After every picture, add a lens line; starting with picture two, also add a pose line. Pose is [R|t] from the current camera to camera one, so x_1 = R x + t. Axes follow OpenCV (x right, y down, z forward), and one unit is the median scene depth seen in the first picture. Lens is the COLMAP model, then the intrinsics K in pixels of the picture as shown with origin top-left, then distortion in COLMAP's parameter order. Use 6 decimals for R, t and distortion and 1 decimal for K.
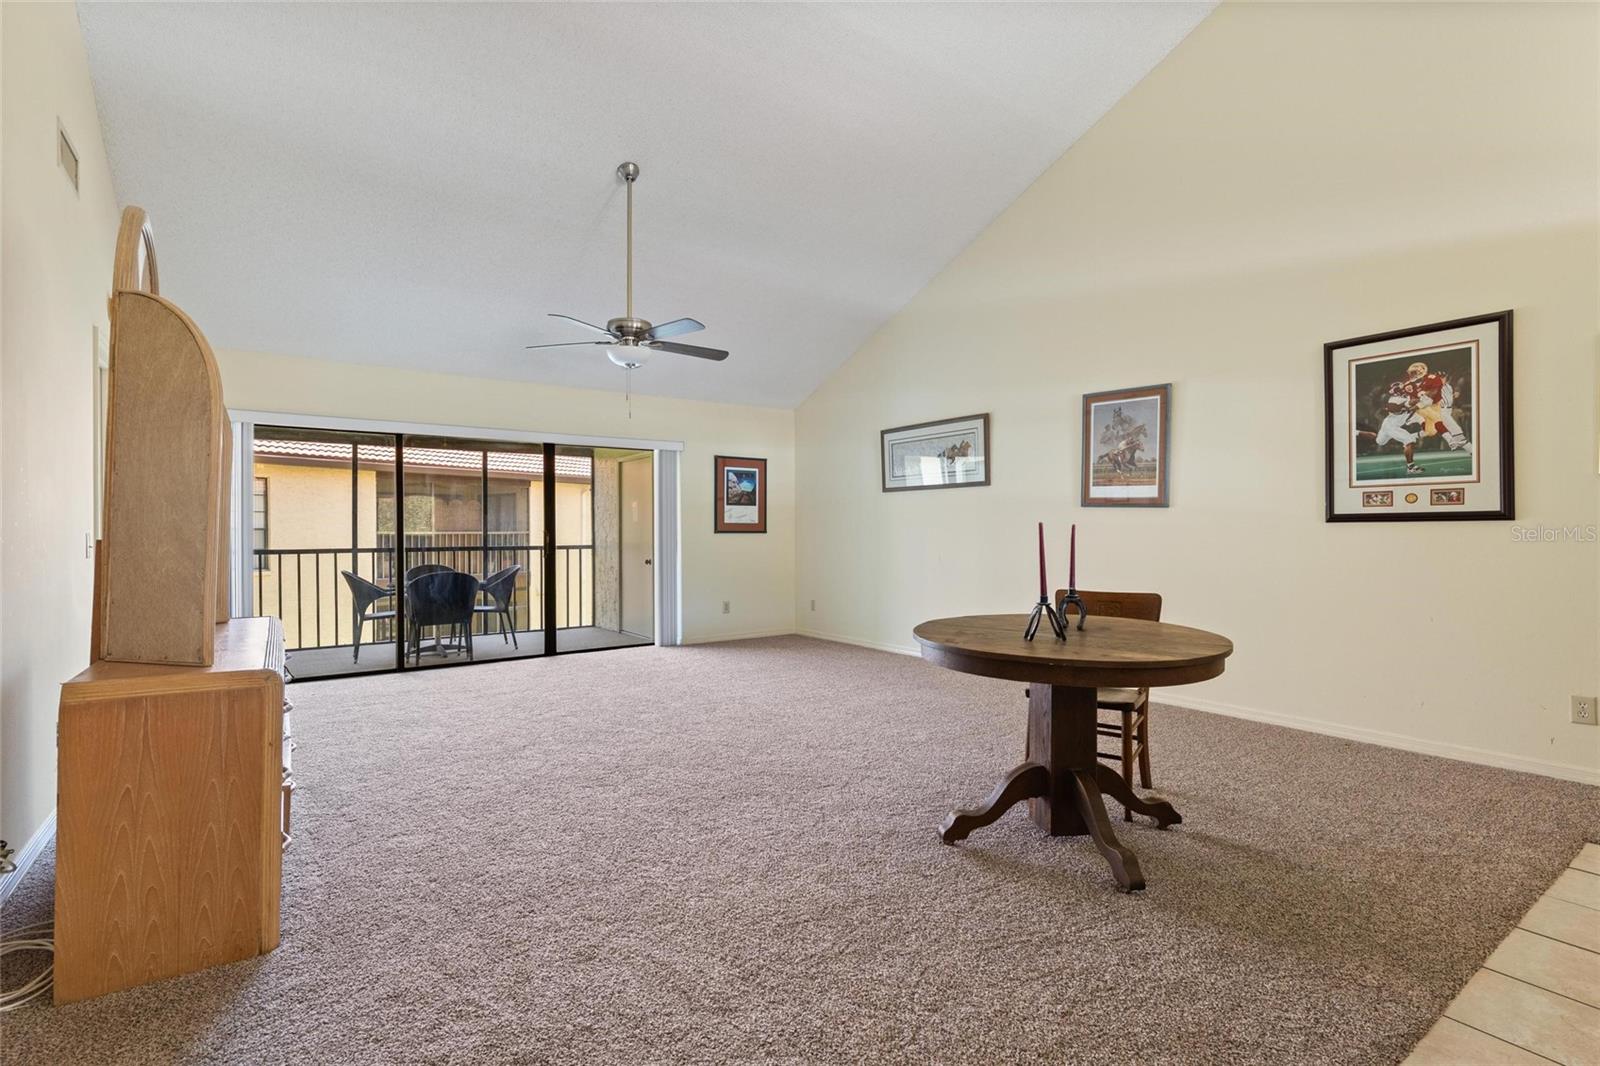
lens RADIAL K [[751.3, 0, 801.5], [0, 751.3, 529.3], [0, 0, 1]] dist [-0.001871, -0.000478]
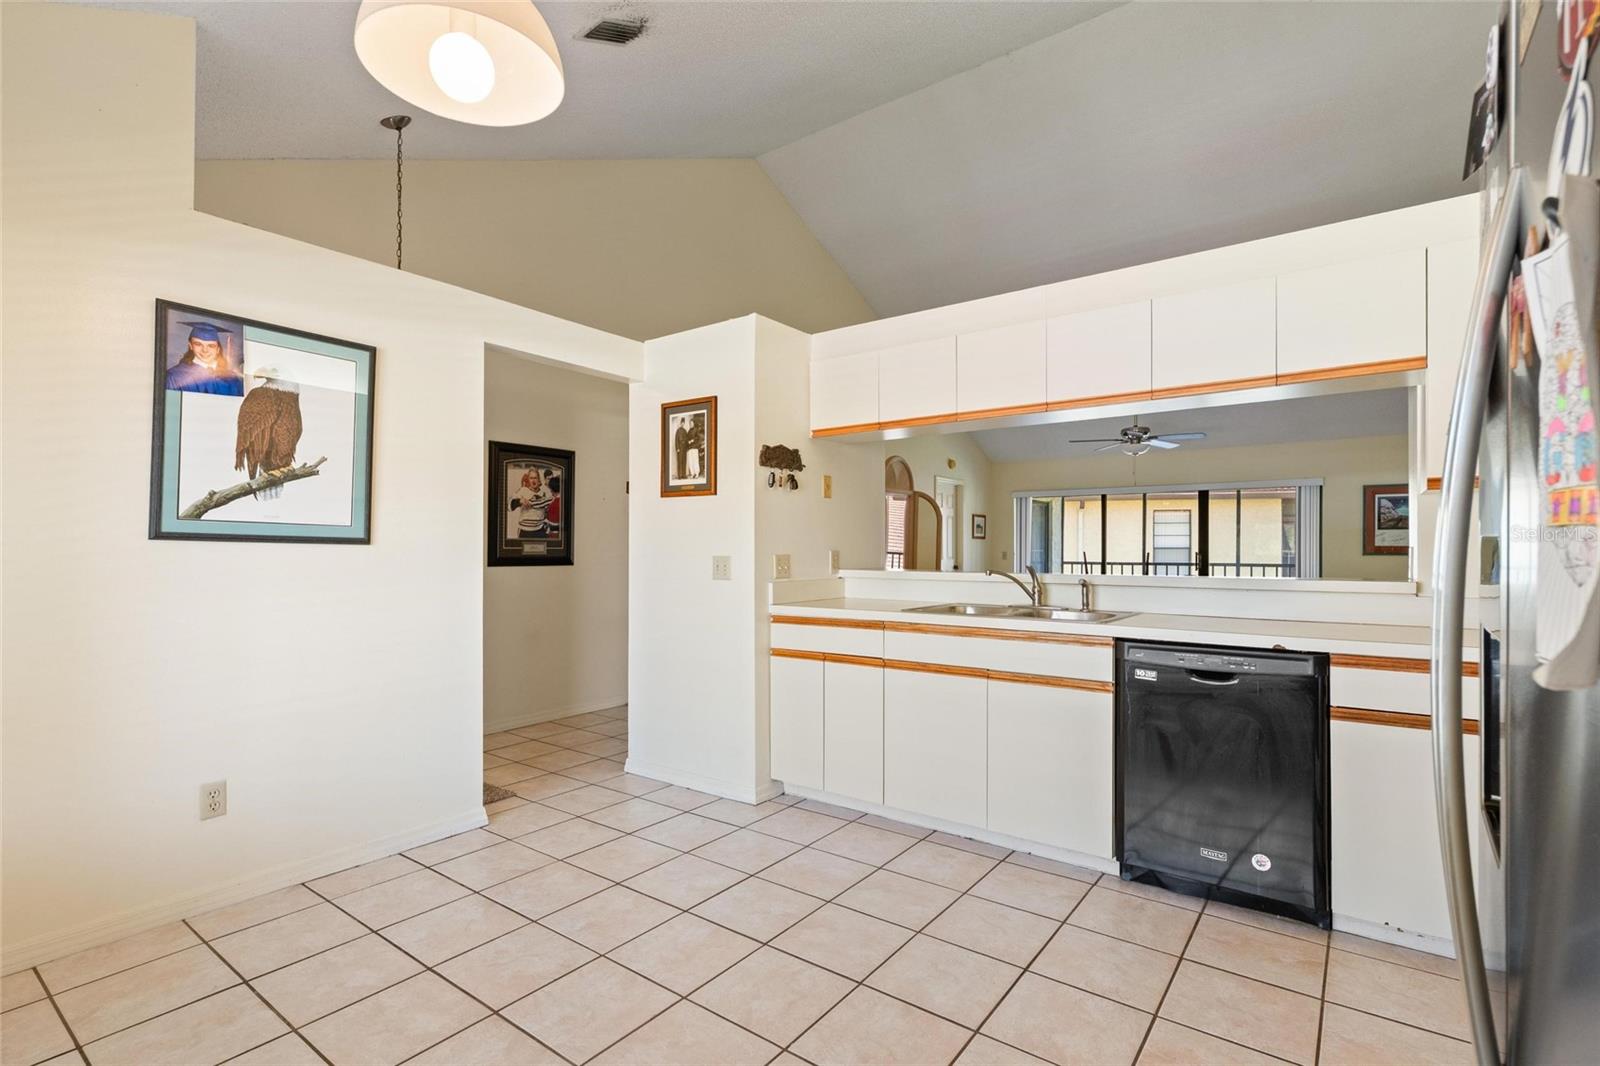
lens RADIAL K [[751.3, 0, 775.3], [0, 751.3, 551.0], [0, 0, 1]] dist [-0.001871, -0.000478]
pose [[0.272498, 0.005863, -0.962138, 0.699438], [0.003057, 0.999971, 0.006960, -0.010998], [0.962151, -0.004838, 0.272472, -0.140743]]
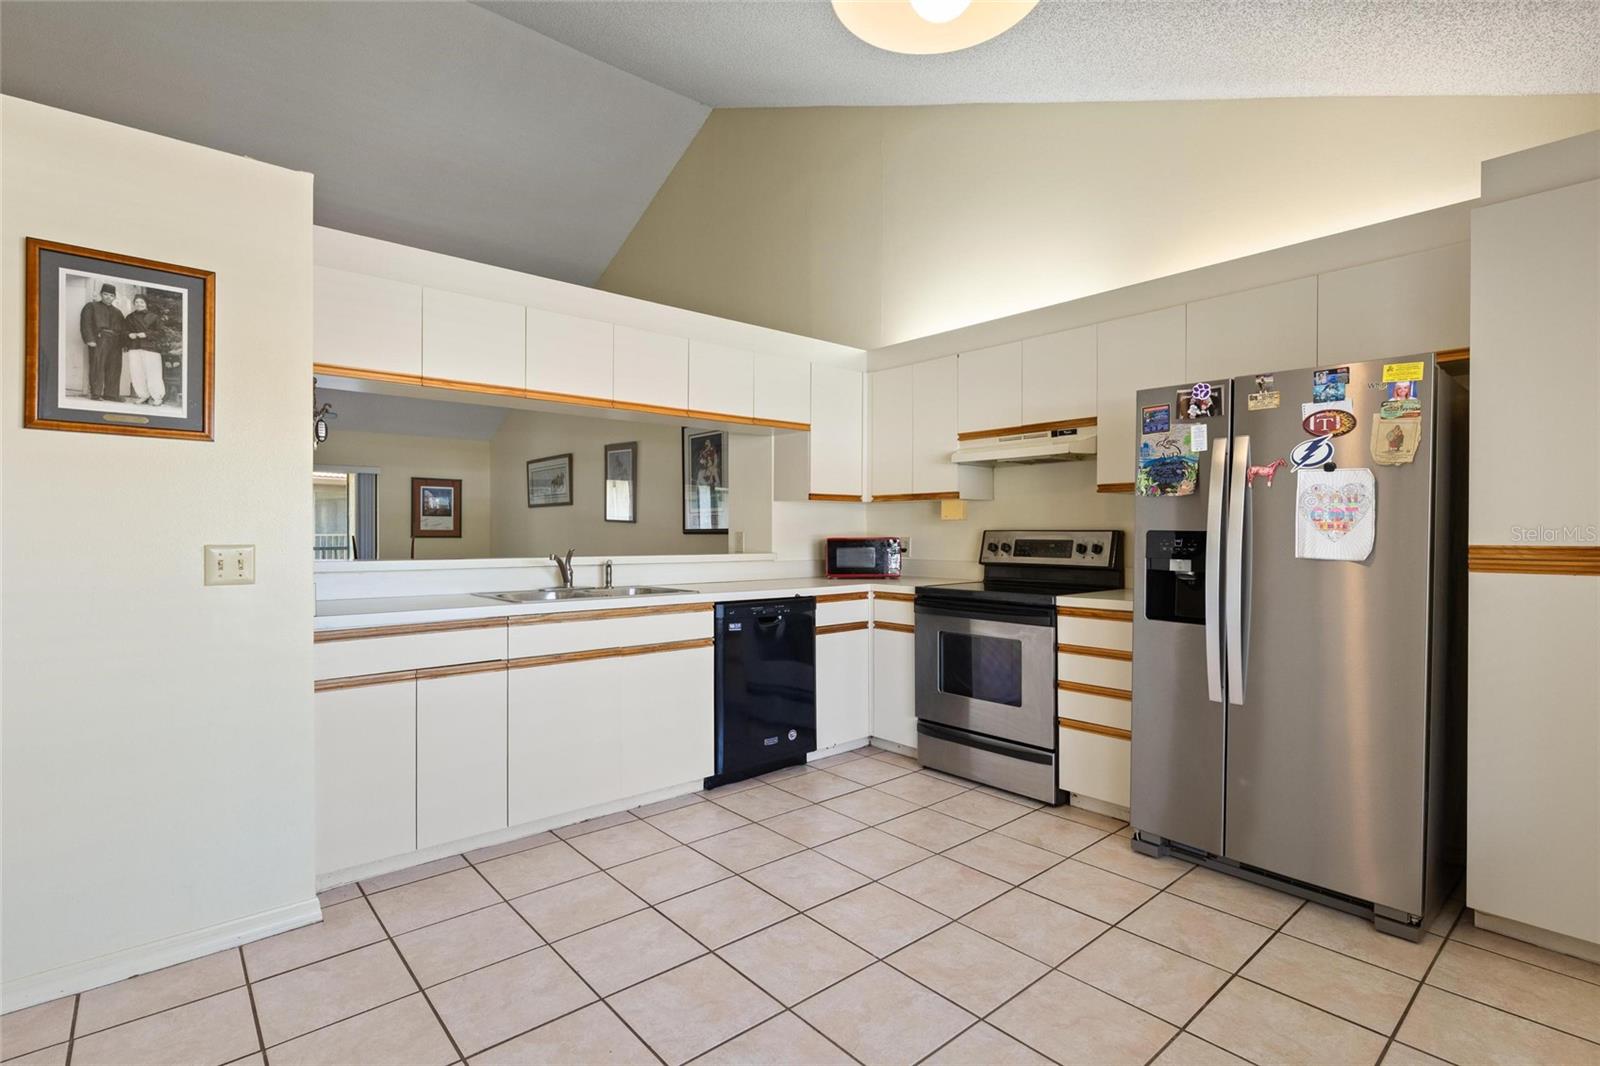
lens RADIAL K [[751.3, 0, 810.8], [0, 751.3, 533.5], [0, 0, 1]] dist [-0.001871, -0.000478]
pose [[0.996228, 0.004697, 0.086648, 0.443090], [-0.005142, 0.999975, 0.004905, -0.011476], [-0.086623, -0.005332, 0.996227, -0.333379]]
